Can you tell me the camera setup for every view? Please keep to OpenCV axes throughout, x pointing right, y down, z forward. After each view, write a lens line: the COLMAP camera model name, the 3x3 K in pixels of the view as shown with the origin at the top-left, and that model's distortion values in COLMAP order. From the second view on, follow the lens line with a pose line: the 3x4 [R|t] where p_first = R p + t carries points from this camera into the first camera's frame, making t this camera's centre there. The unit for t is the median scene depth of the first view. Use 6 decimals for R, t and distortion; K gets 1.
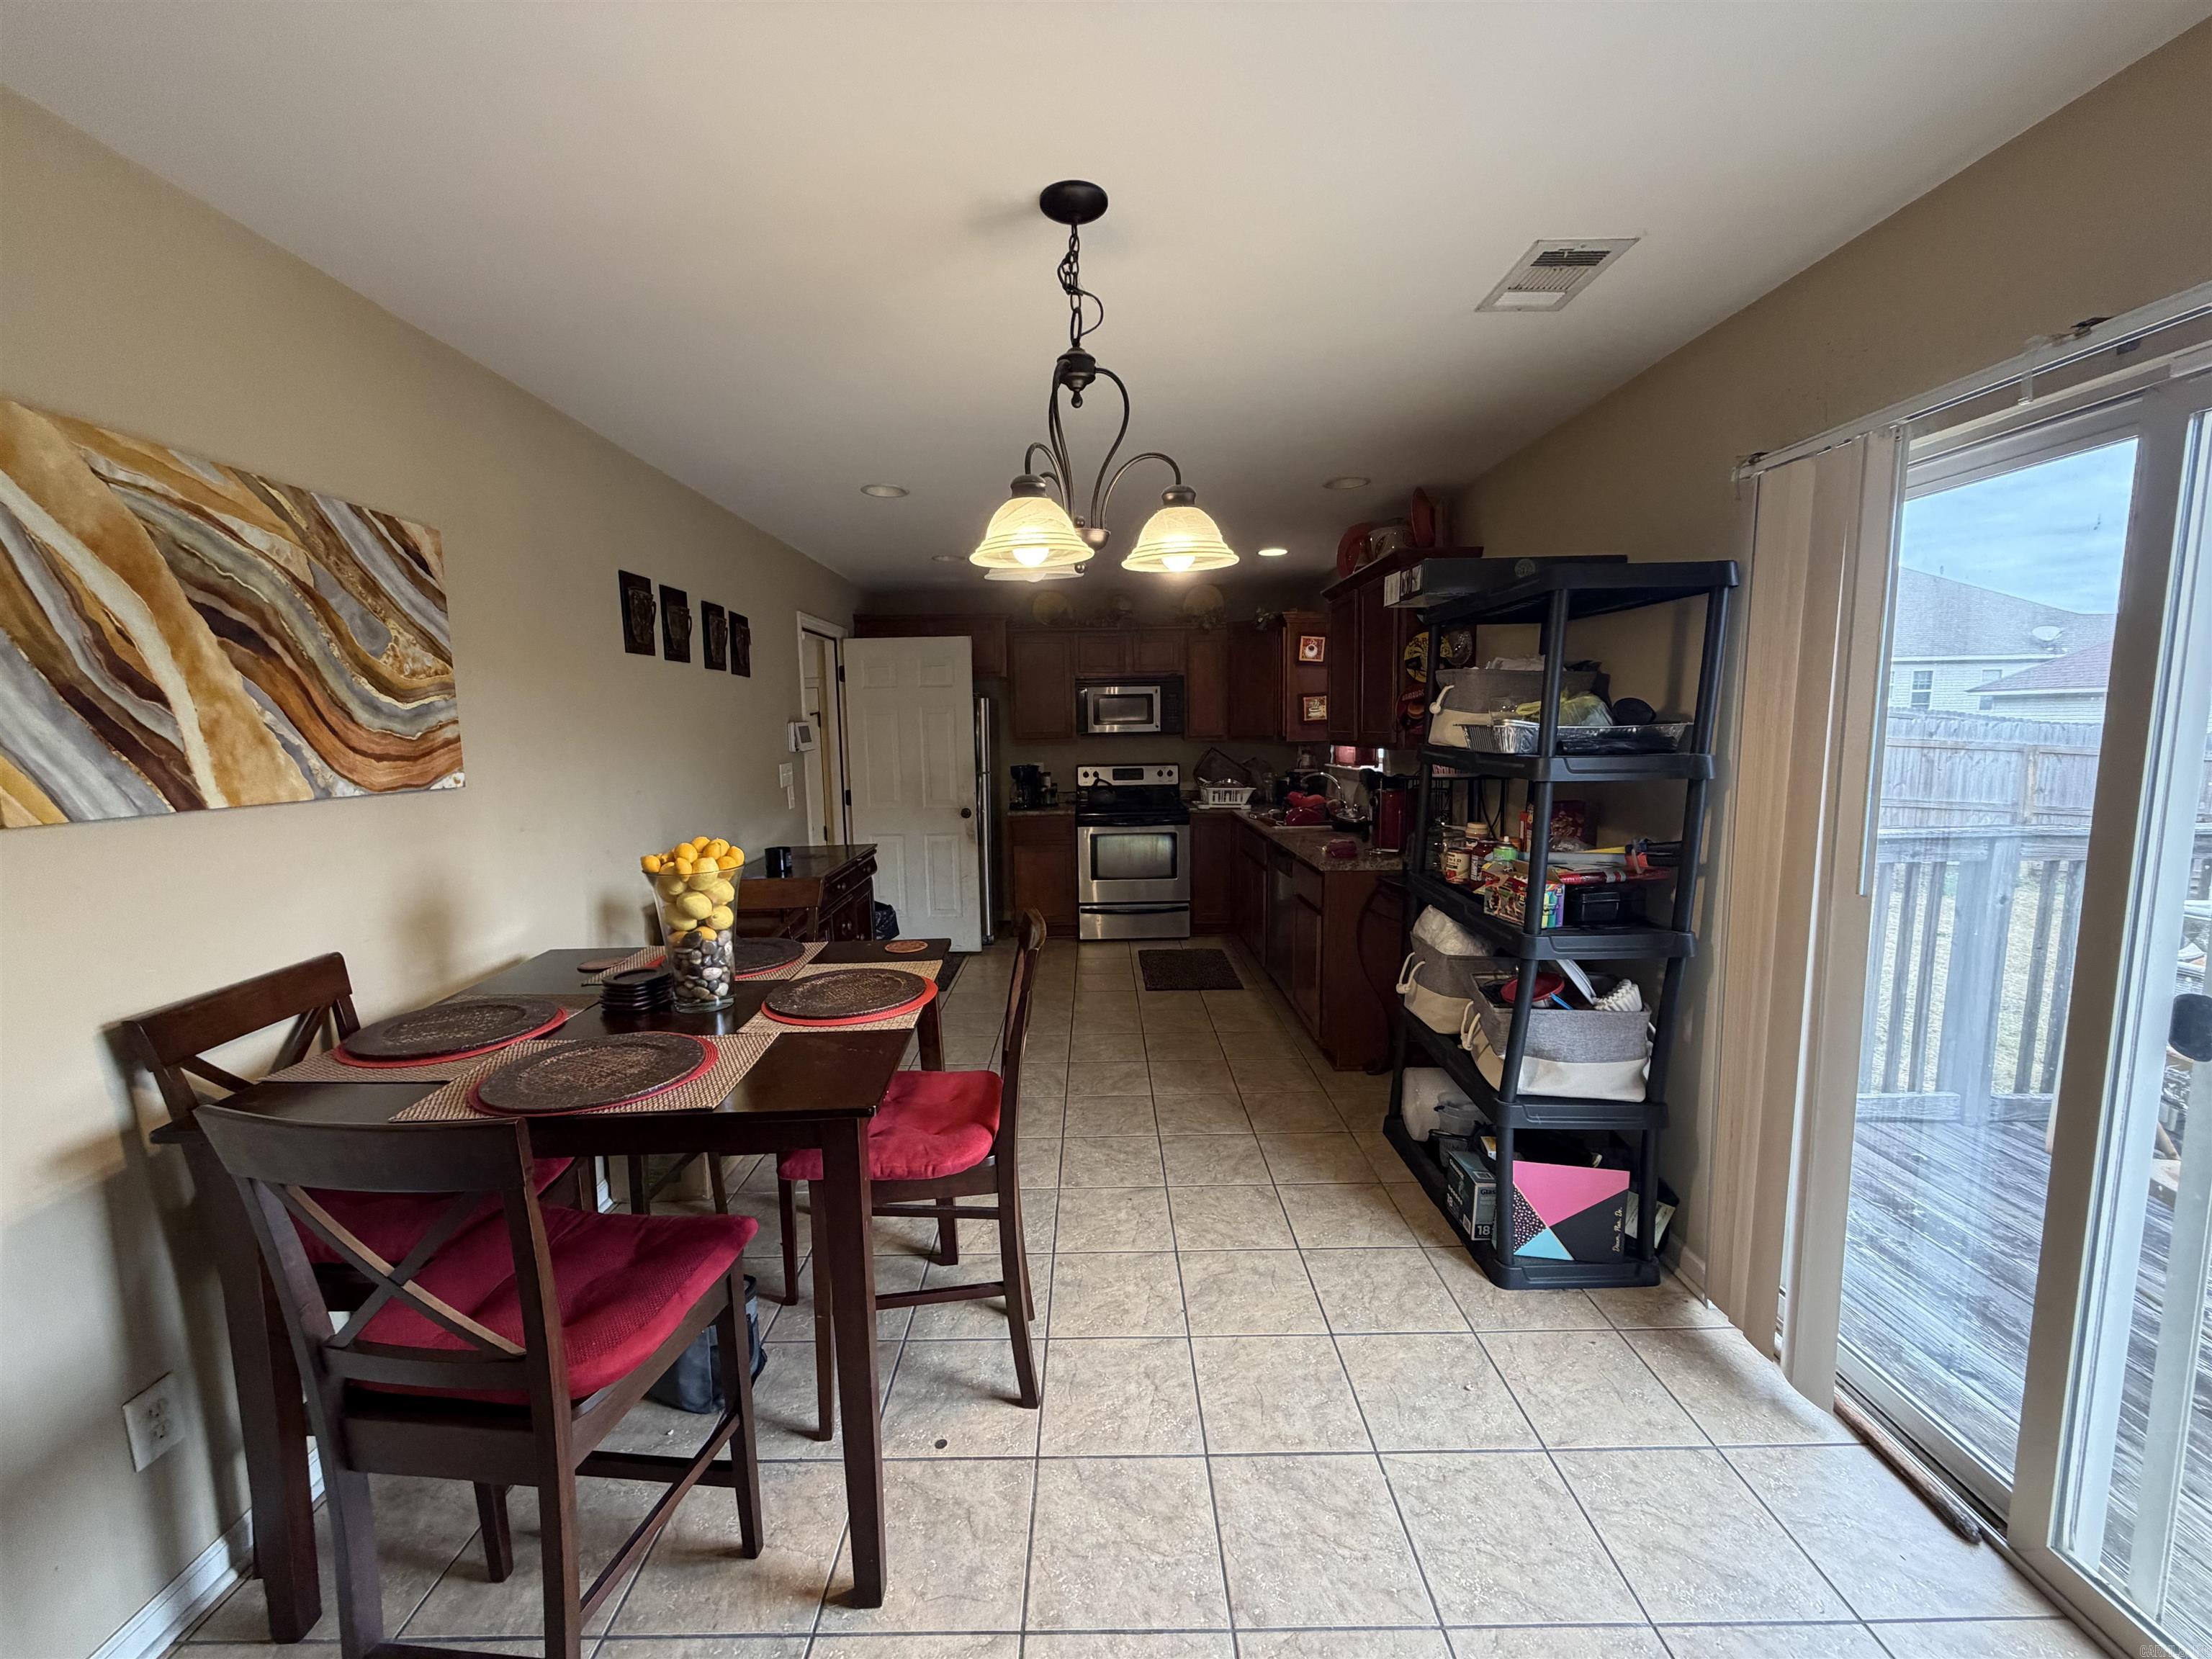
lens RADIAL K [[879.5, 0, 1101.2], [0, 879.5, 826.5], [0, 0, 1]] dist [0.001921, 0.000283]
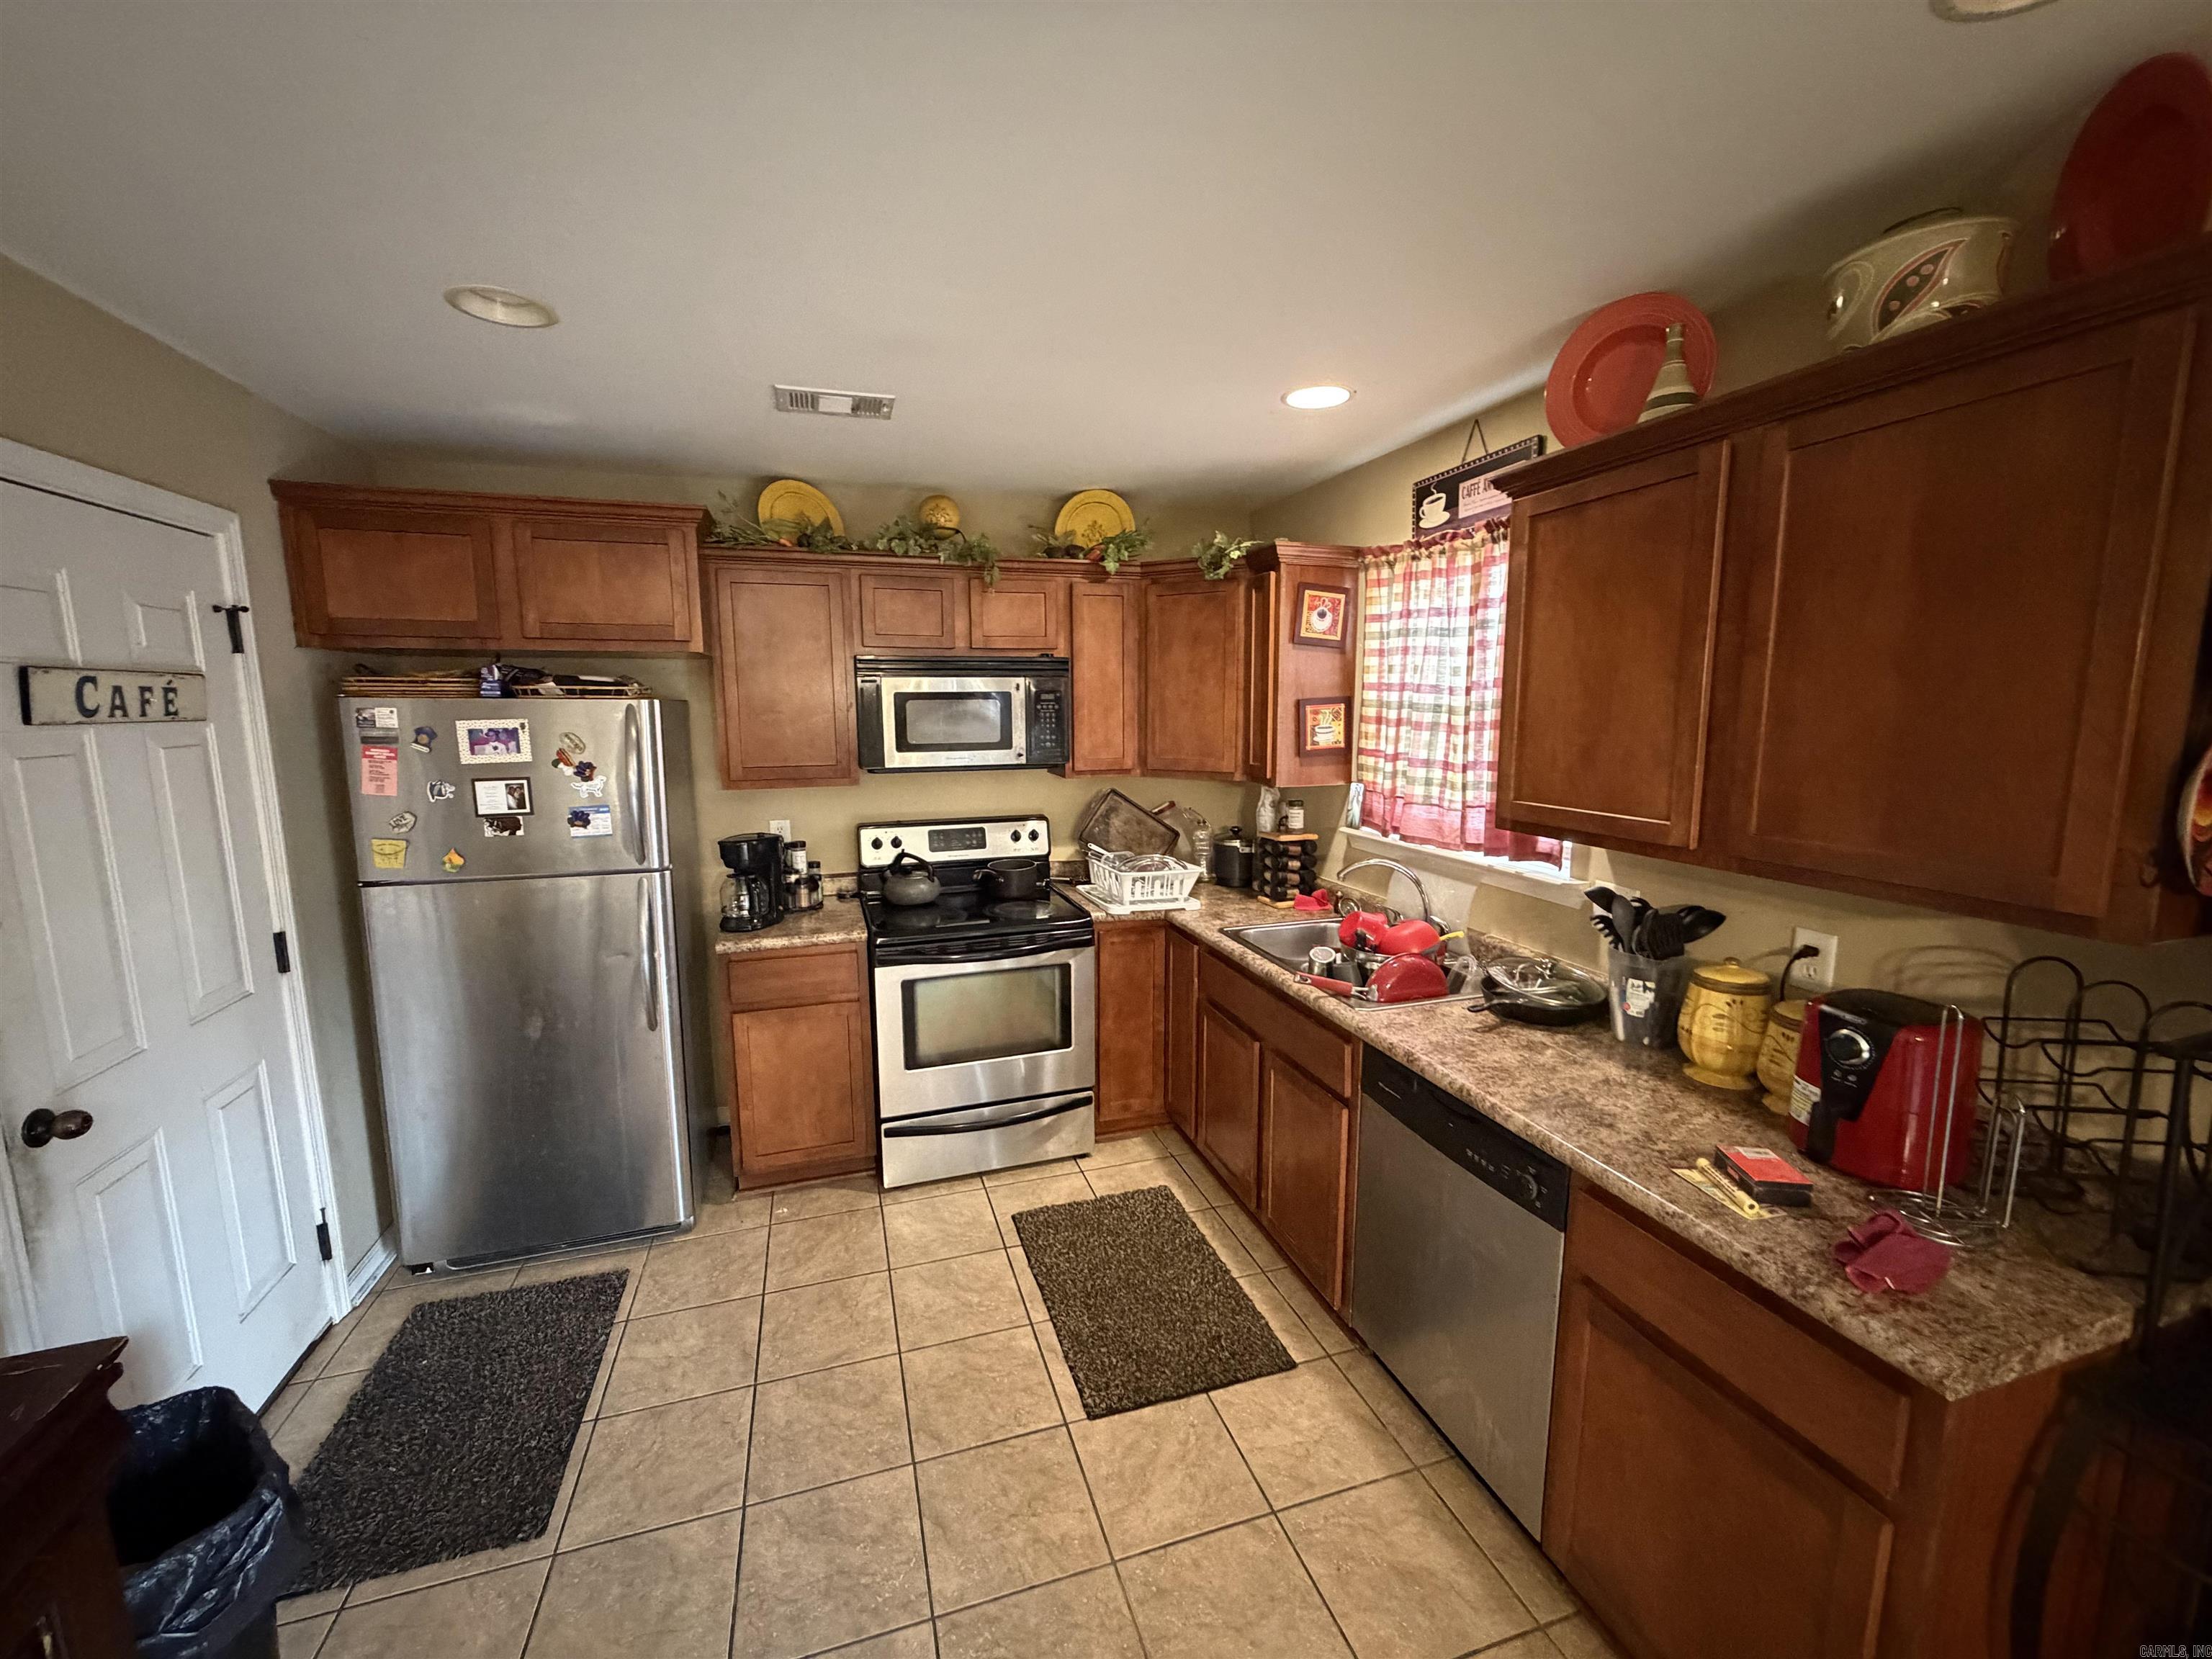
lens RADIAL K [[879.5, 0, 1108.0], [0, 879.5, 827.1], [0, 0, 1]] dist [0.001921, 0.000283]
pose [[0.954067, -0.031666, 0.297914, -0.043241], [0.024201, 0.999295, 0.028713, -0.083336], [-0.298613, -0.020184, 0.954161, 0.476861]]
